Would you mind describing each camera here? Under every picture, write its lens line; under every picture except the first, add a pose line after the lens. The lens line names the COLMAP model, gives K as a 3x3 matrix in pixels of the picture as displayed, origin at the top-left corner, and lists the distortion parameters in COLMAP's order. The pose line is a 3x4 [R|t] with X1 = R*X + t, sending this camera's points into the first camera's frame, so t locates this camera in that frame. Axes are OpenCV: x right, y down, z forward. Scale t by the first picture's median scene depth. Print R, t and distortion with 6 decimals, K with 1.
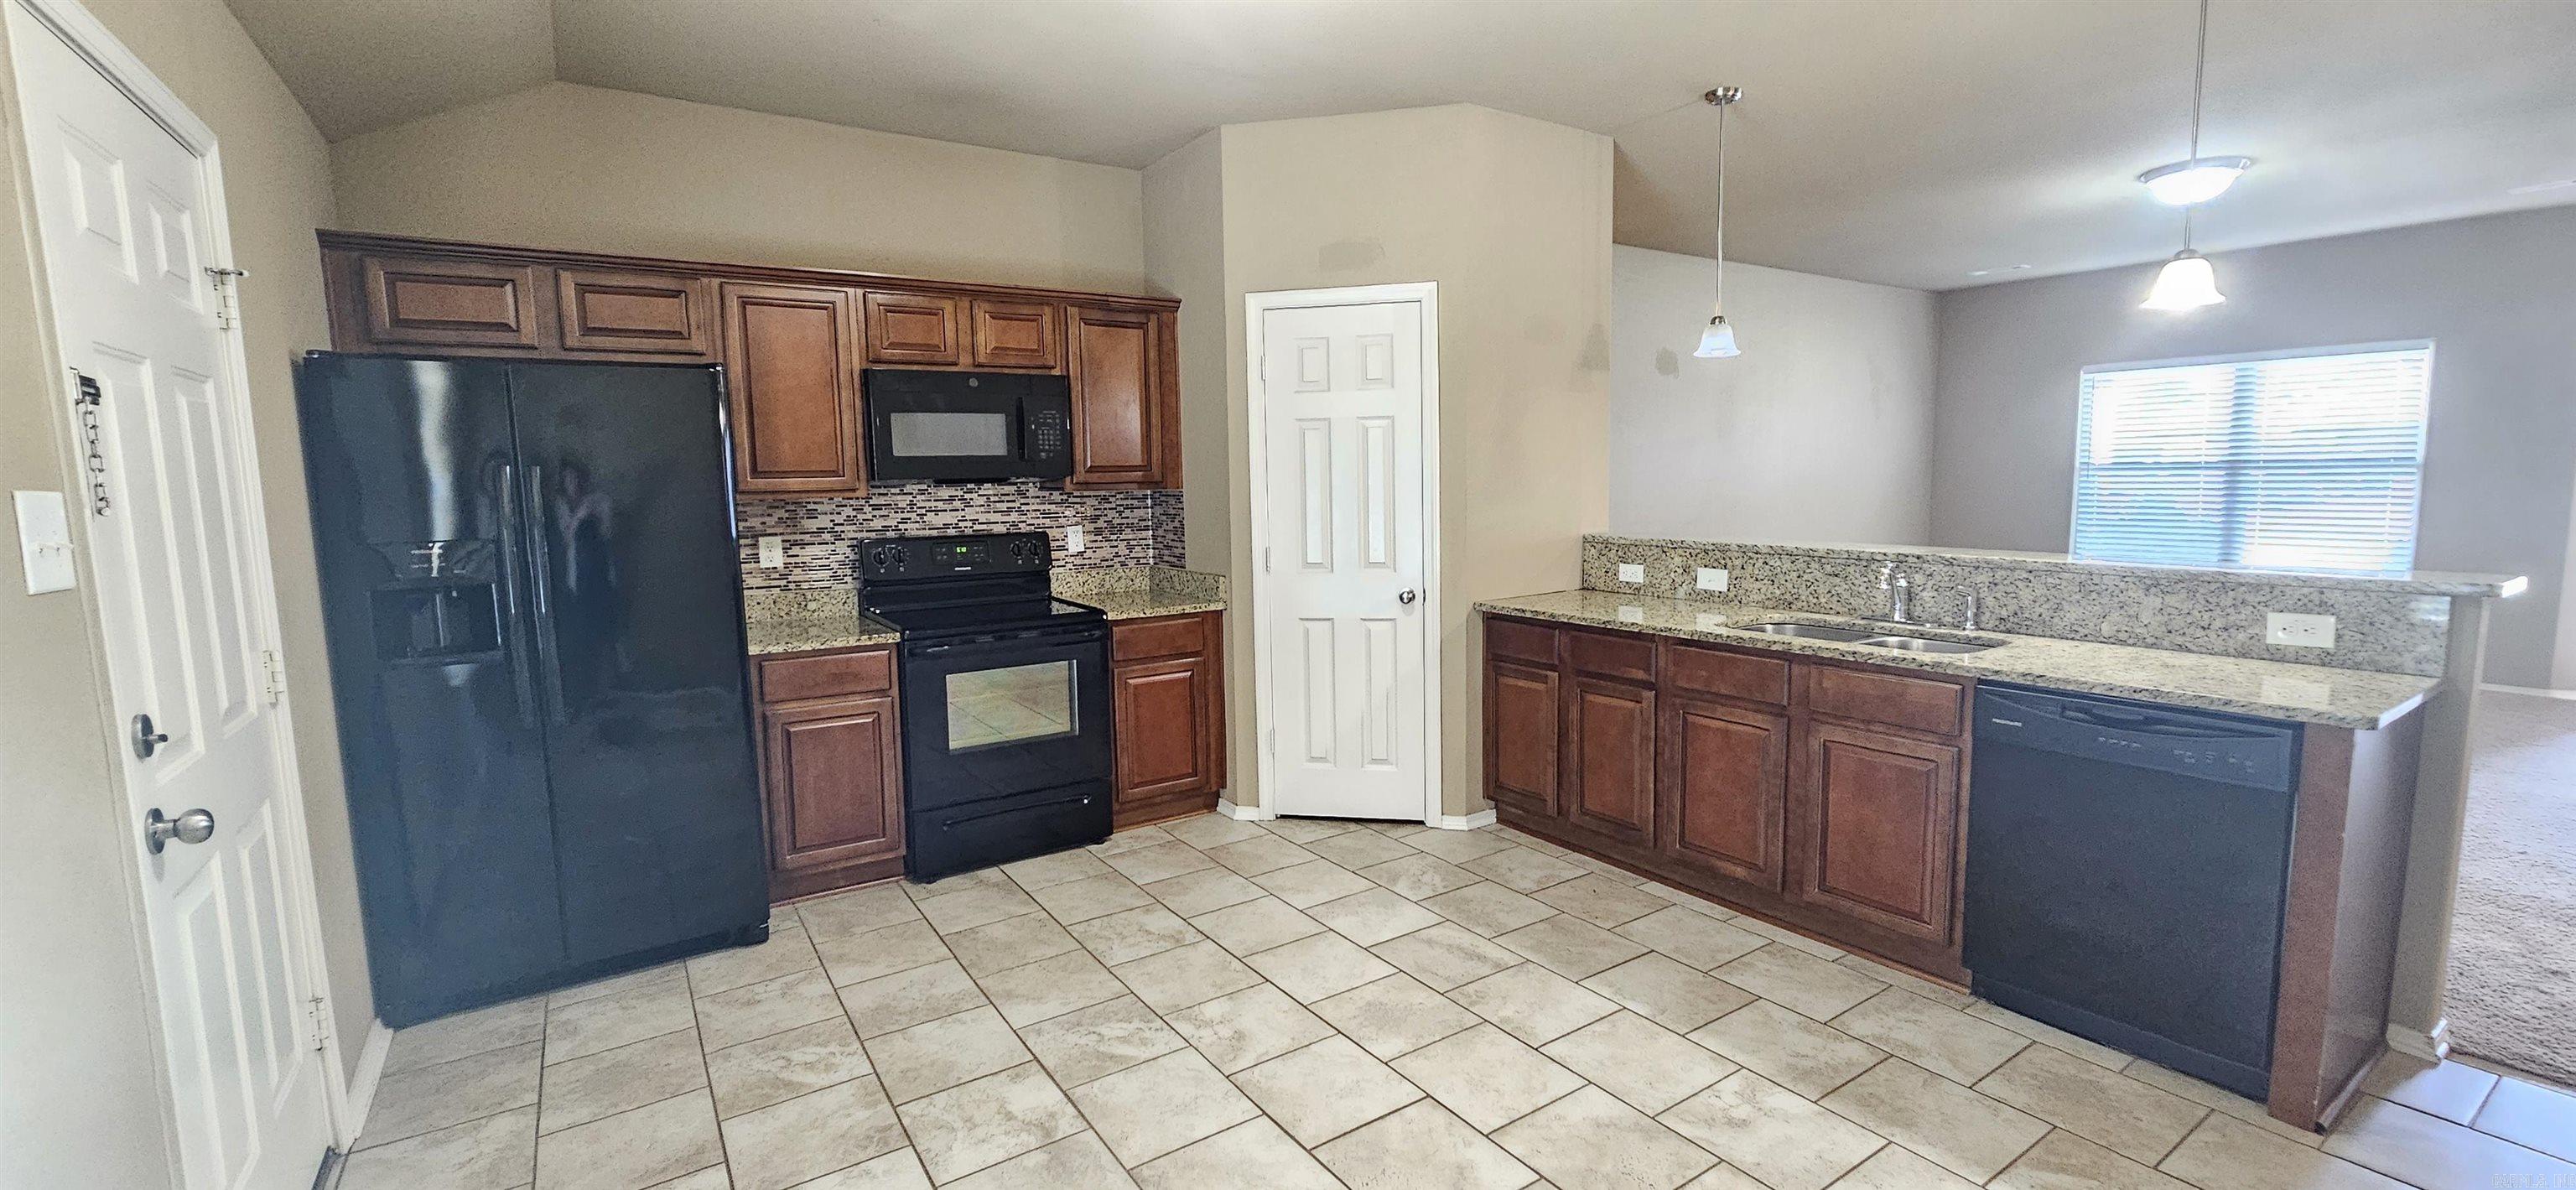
lens RADIAL K [[1058.0, 0, 1291.2], [0, 1058.0, 590.6], [0, 0, 1]] dist [0.002007, -0.000245]
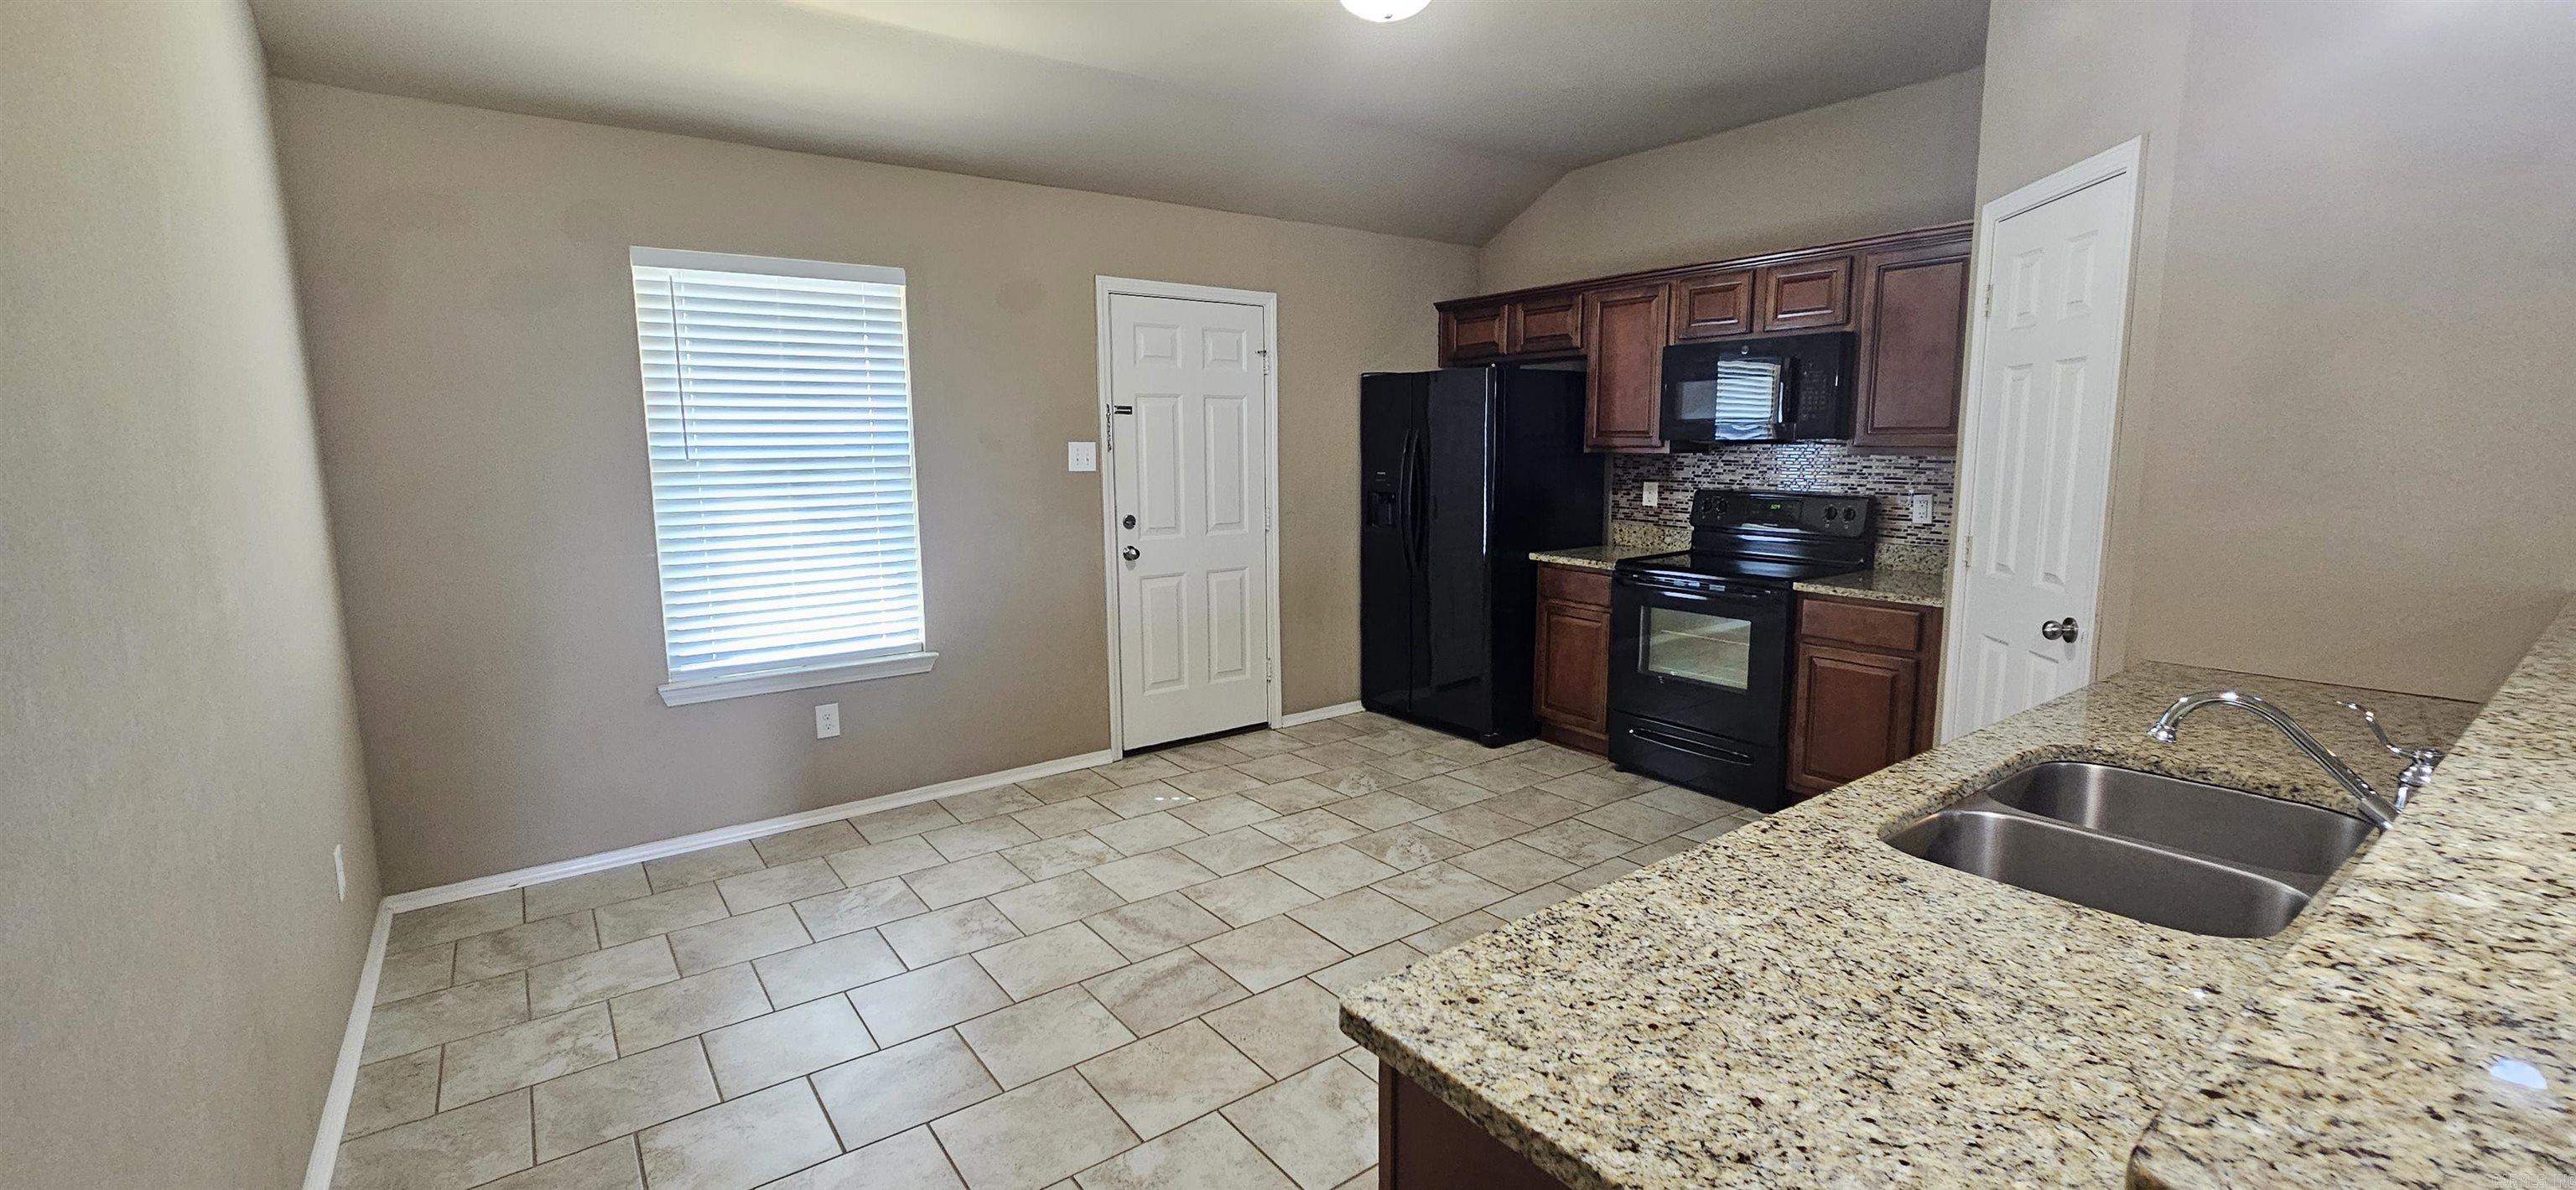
lens RADIAL K [[1058.0, 0, 1277.5], [0, 1058.0, 592.4], [0, 0, 1]] dist [0.002007, -0.000245]
pose [[0.043680, 0.162095, -0.985808, 0.779810], [-0.106080, 0.981924, 0.156757, -0.073293], [0.993398, 0.097727, 0.060085, 0.490222]]
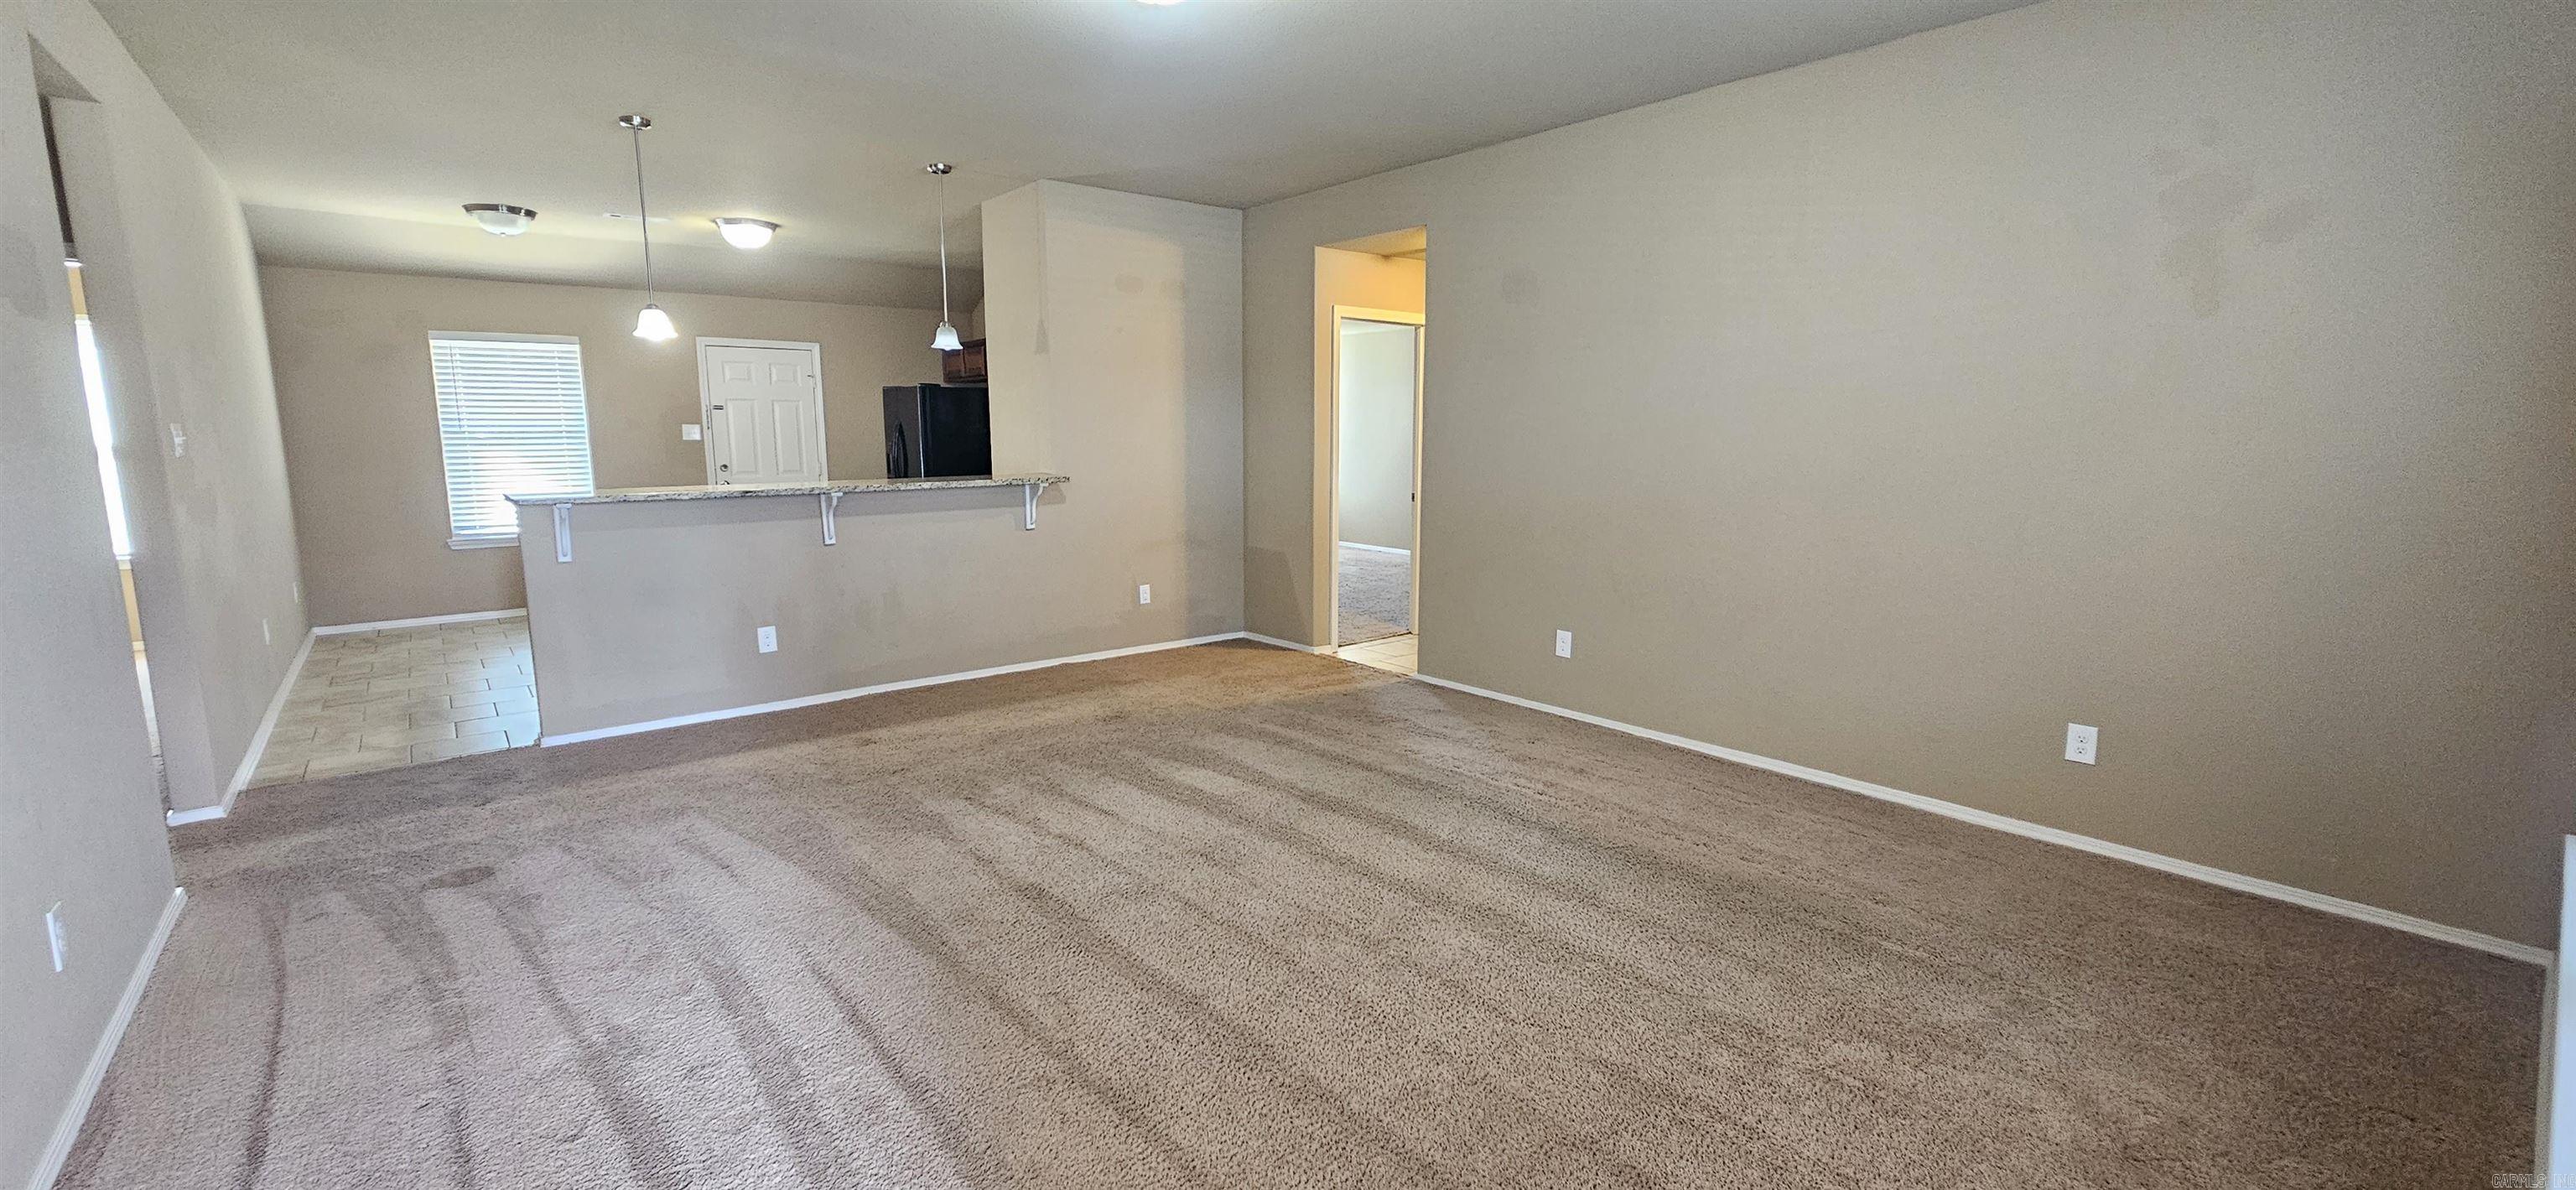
lens RADIAL K [[1058.0, 0, 1290.2], [0, 1058.0, 594.3], [0, 0, 1]] dist [0.002007, -0.000245]
pose [[0.099675, 0.178172, -0.978938, 1.944609], [-0.111761, 0.979617, 0.166916, -0.192324], [0.988724, 0.092770, 0.117556, 1.338101]]
